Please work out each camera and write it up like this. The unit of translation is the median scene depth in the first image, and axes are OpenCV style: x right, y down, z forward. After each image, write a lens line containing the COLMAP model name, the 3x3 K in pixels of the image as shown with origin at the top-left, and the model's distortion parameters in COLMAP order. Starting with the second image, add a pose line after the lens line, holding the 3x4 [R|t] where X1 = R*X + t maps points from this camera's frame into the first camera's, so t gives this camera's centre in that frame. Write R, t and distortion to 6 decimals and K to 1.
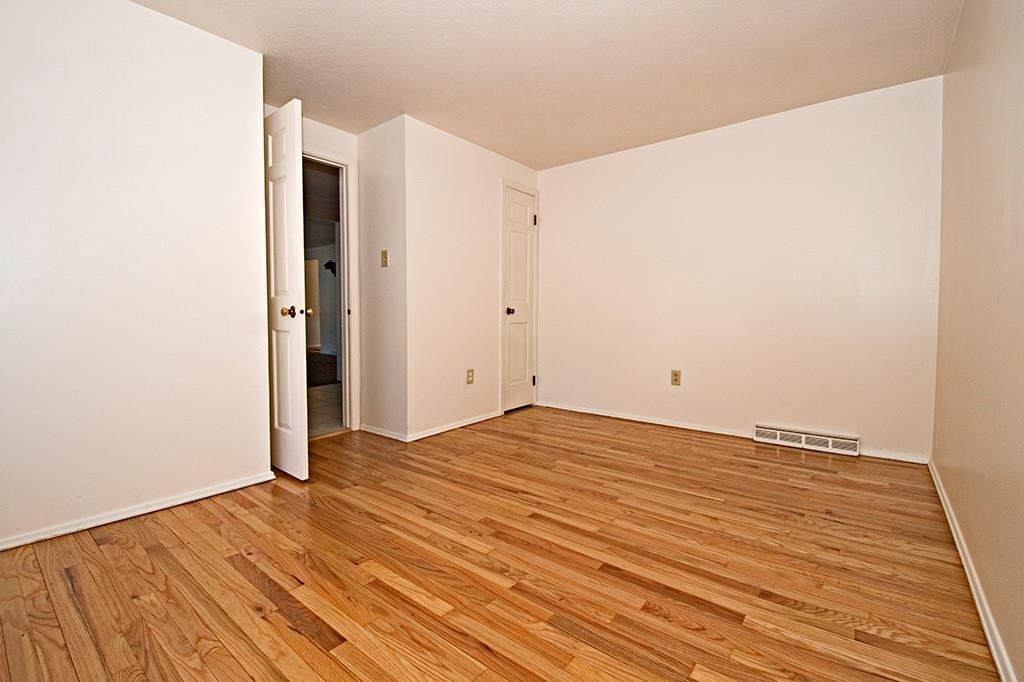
lens RADIAL K [[452.4, 0, 525.9], [0, 452.4, 329.0], [0, 0, 1]] dist [0.012583, -0.021048]
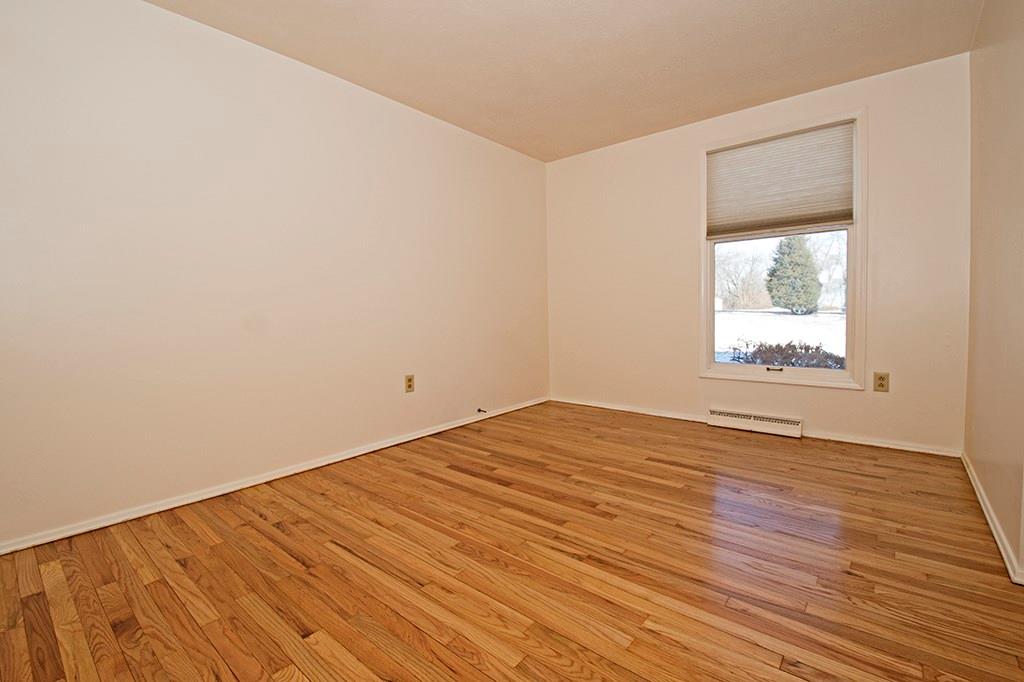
lens RADIAL K [[452.4, 0, 525.9], [0, 452.4, 329.0], [0, 0, 1]] dist [0.012583, -0.021048]
pose [[-0.999616, 0.017364, 0.021602, 0.067152], [0.019026, 0.996671, 0.079272, -0.063124], [-0.020154, 0.079653, -0.996619, 2.011557]]
